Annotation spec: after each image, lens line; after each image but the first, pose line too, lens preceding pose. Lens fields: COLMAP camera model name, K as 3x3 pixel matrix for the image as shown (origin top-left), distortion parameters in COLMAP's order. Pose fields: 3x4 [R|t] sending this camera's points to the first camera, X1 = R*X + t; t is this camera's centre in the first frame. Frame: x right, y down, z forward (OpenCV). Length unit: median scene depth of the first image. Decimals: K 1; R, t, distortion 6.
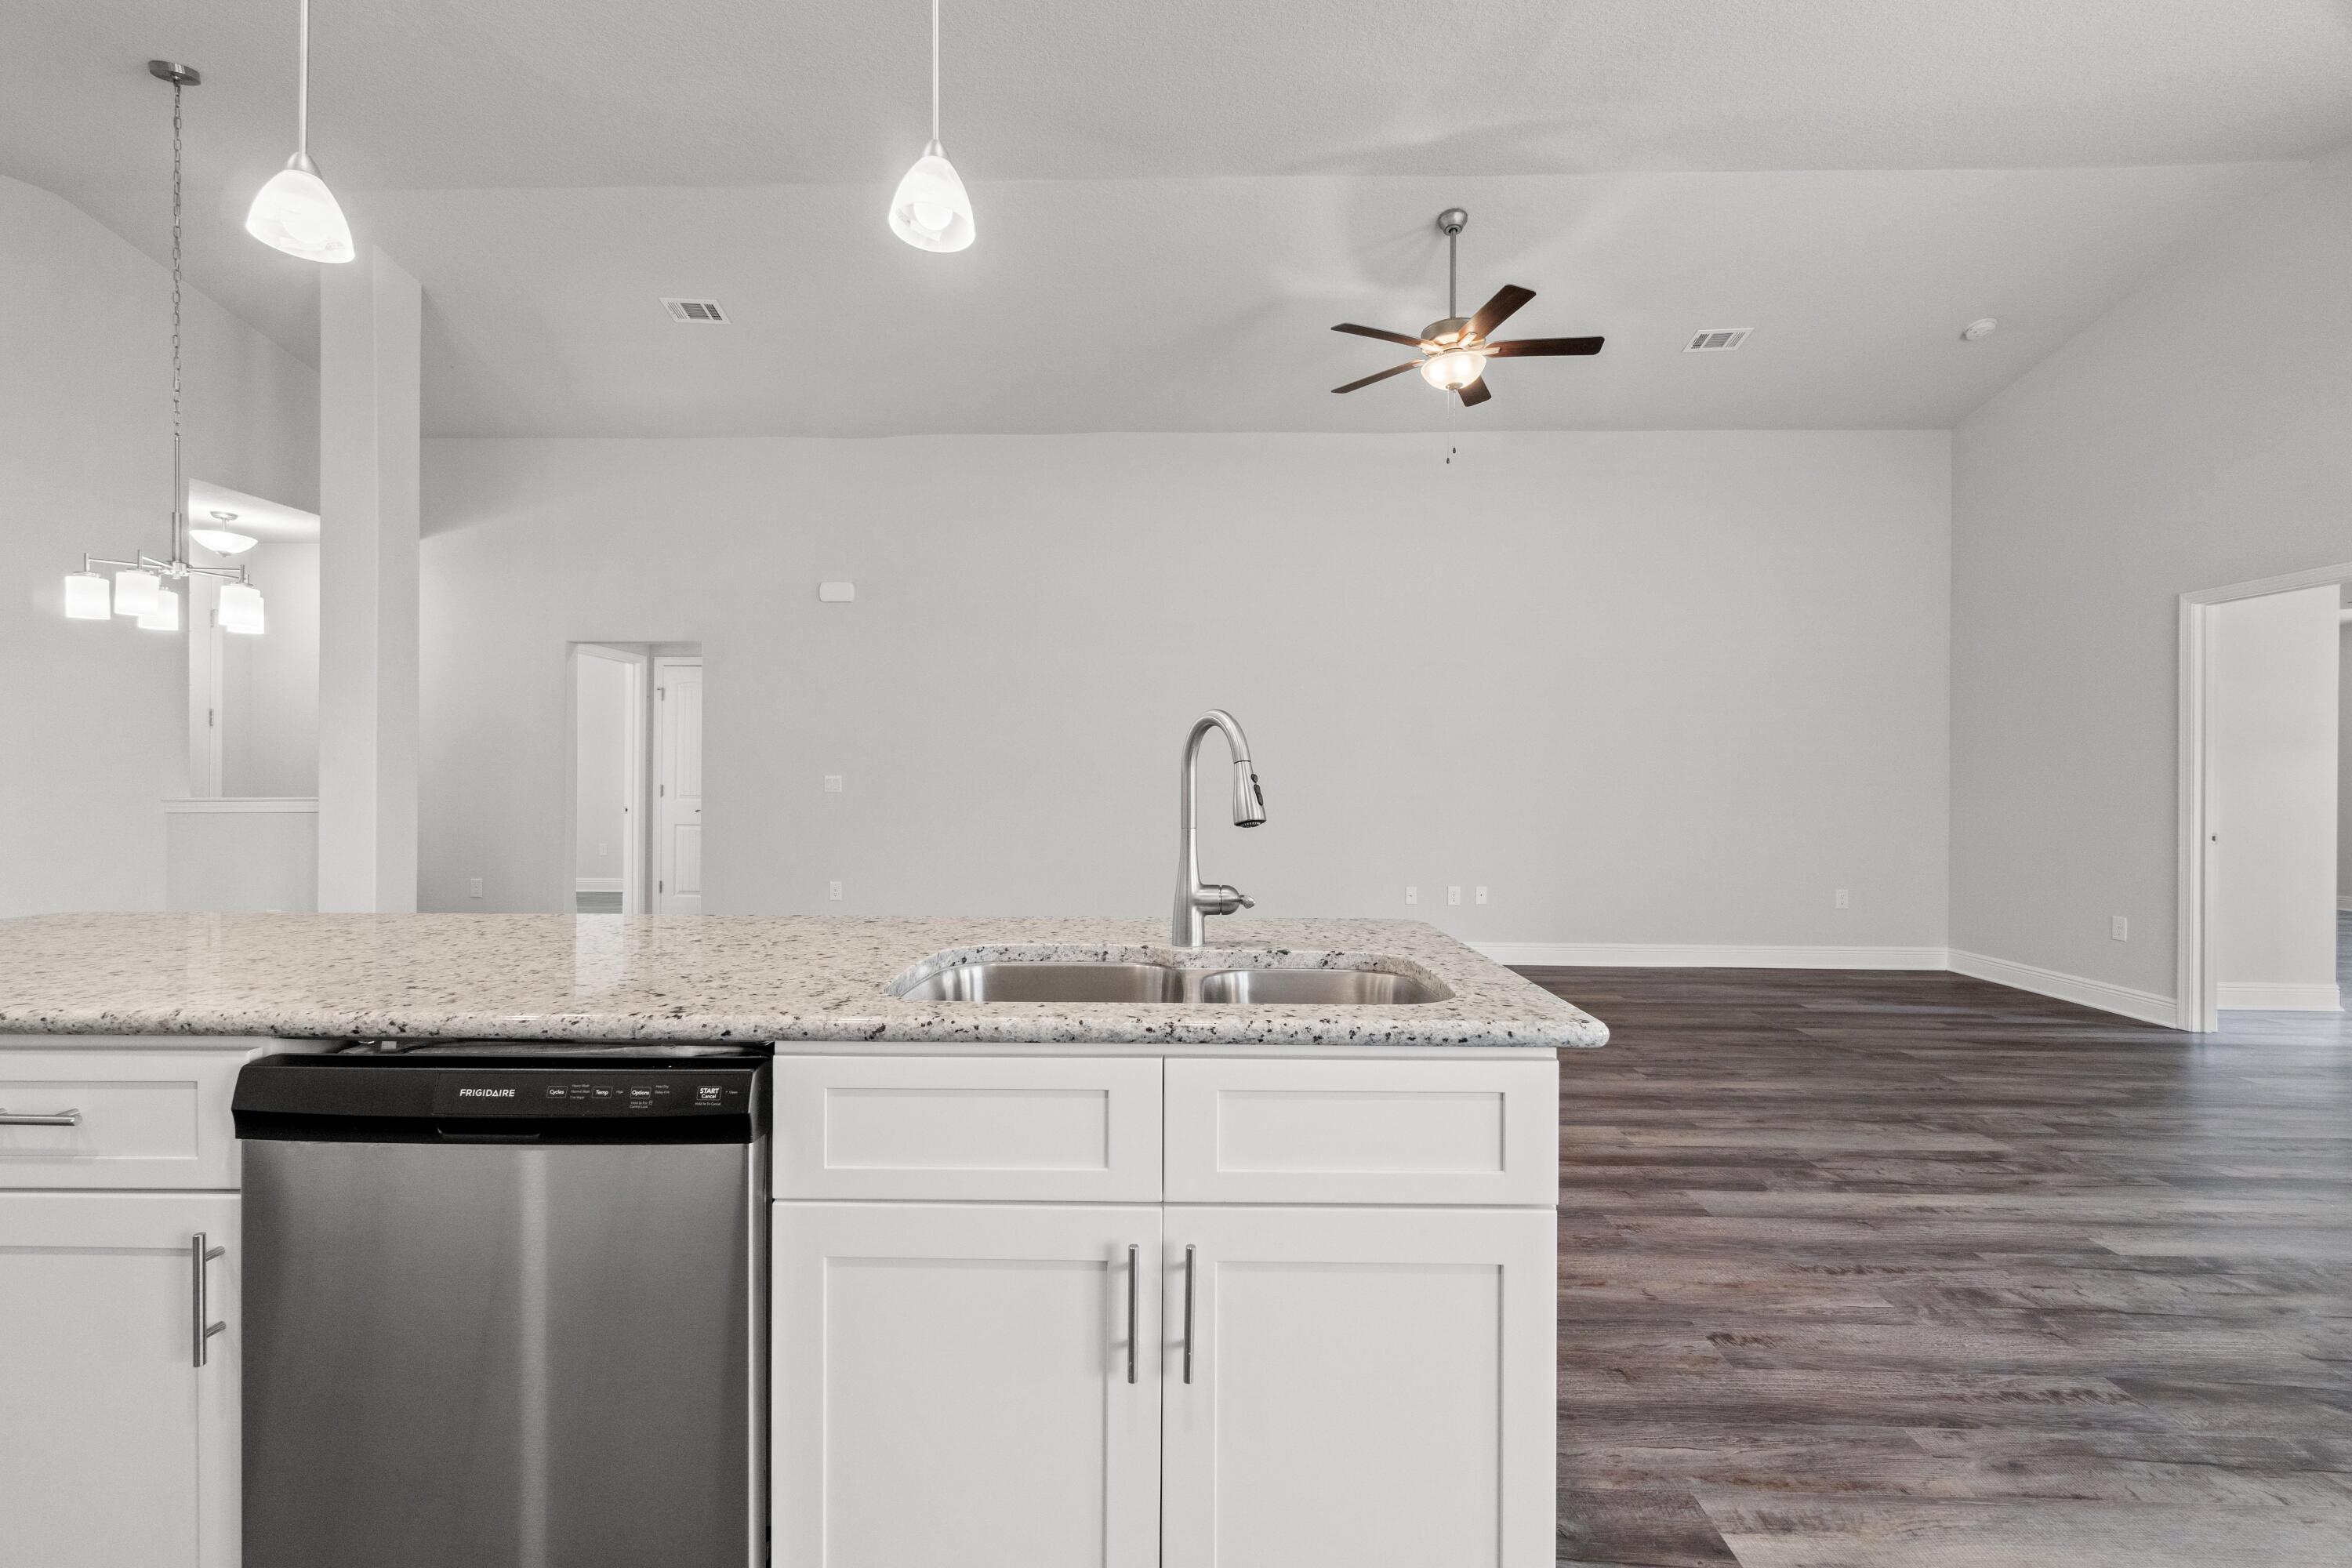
lens RADIAL K [[1026.7, 0, 1181.4], [0, 1026.7, 775.0], [0, 0, 1]] dist [0.002446, 0.000322]
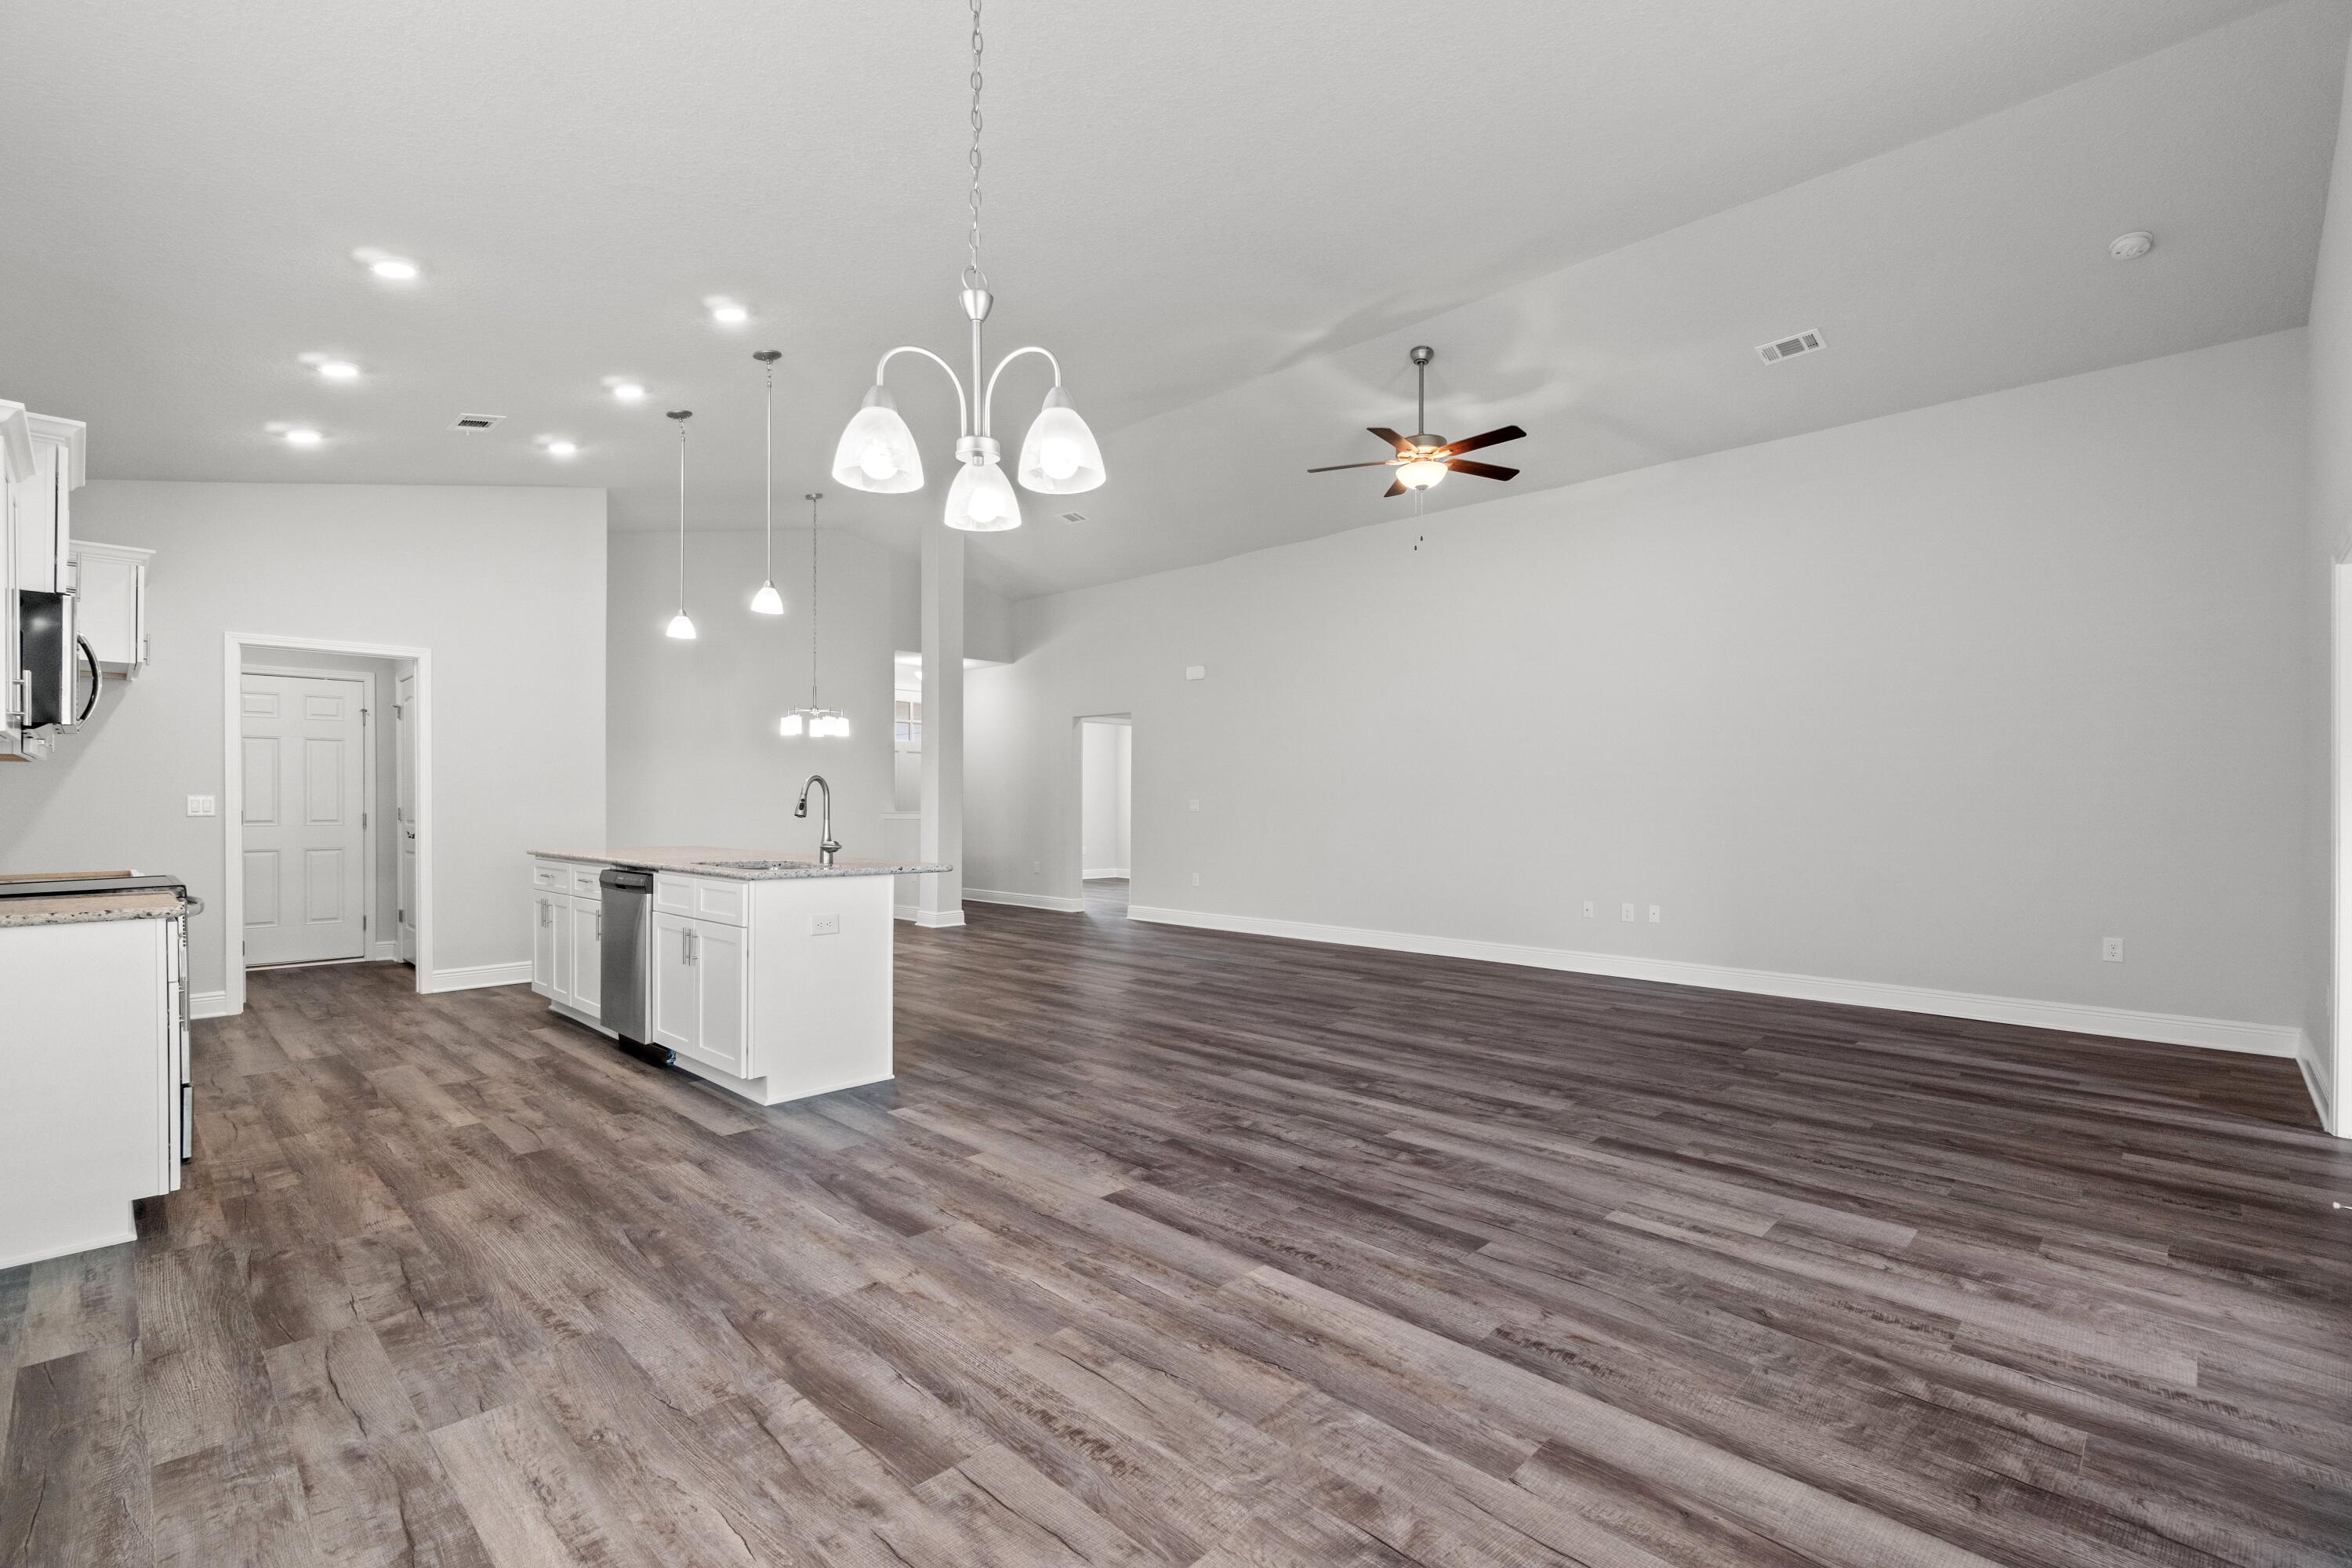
lens RADIAL K [[1028.1, 0, 1174.2], [0, 1028.1, 798.0], [0, 0, 1]] dist [-0.002374, -0.000589]
pose [[0.738604, -0.004320, -0.674126, 1.545359], [0.003338, 0.999991, -0.002750, 0.004199], [0.674132, -0.000219, 0.738611, -0.222147]]
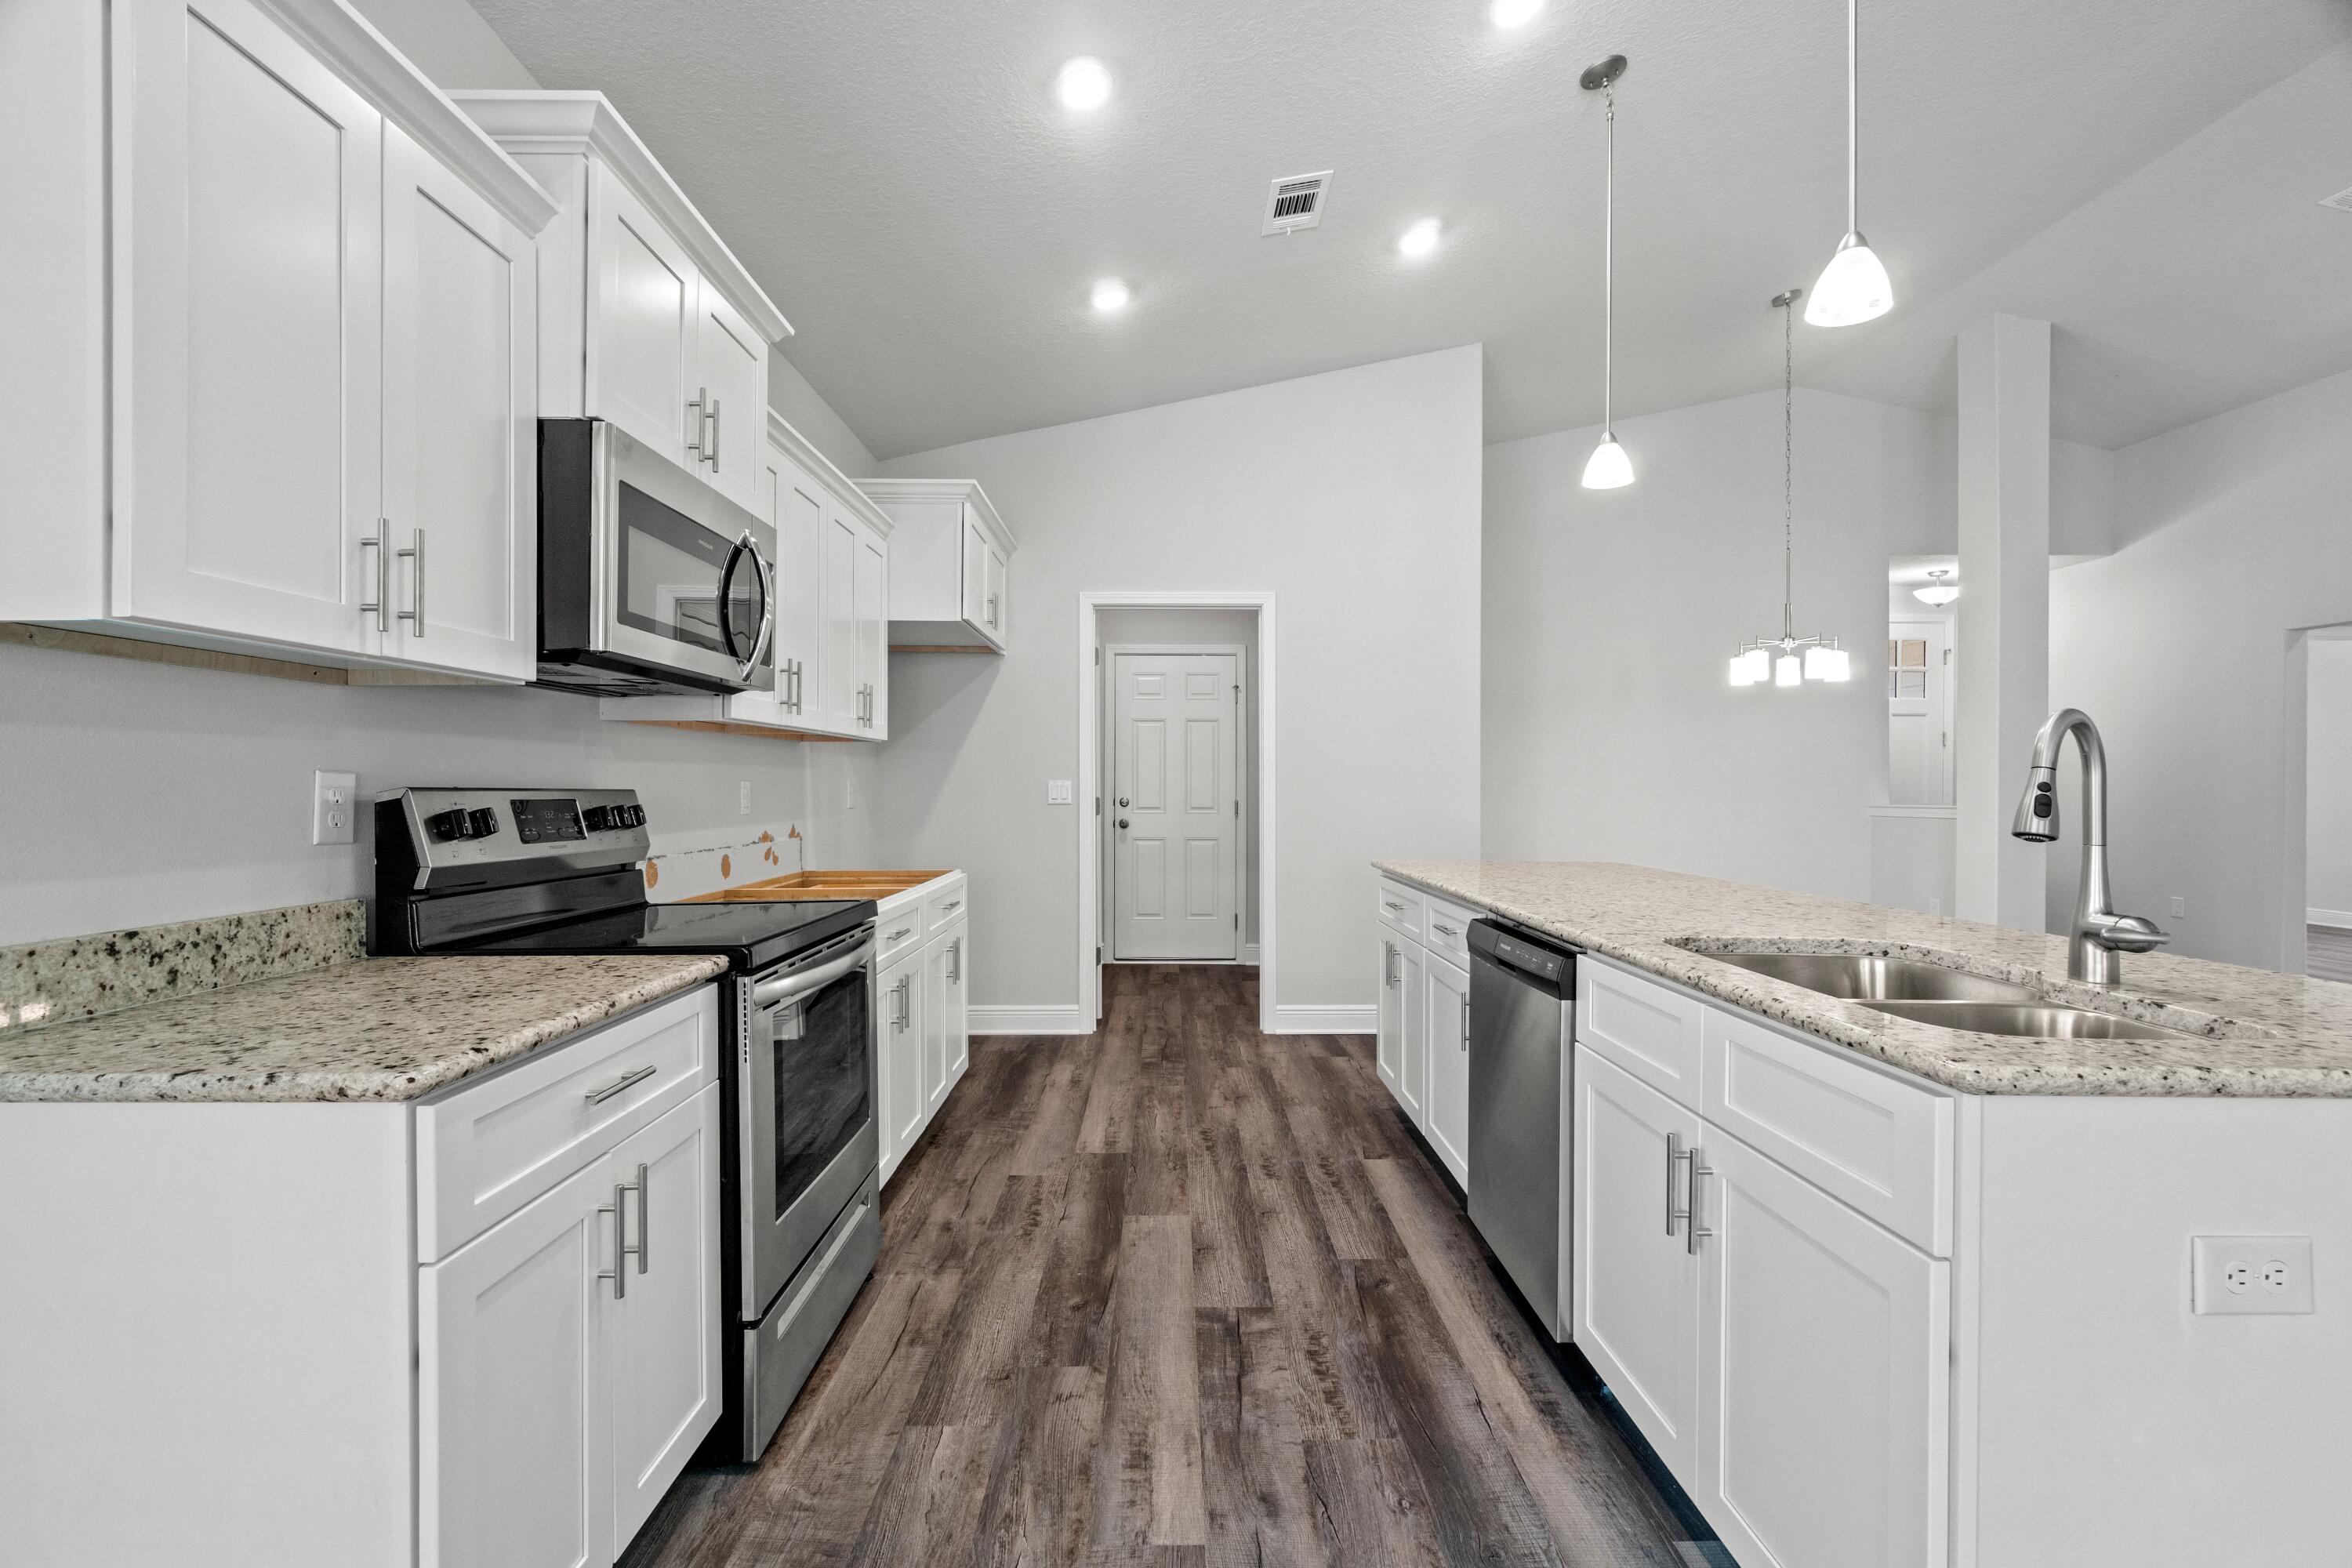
lens RADIAL K [[1028.1, 0, 1174.2], [0, 1028.1, 798.0], [0, 0, 1]] dist [-0.002374, -0.000589]
pose [[0.034606, 0.008935, -0.999361, 0.532984], [0.000824, 0.999959, 0.008969, 0.001614], [0.999401, -0.001134, 0.034597, 0.122558]]
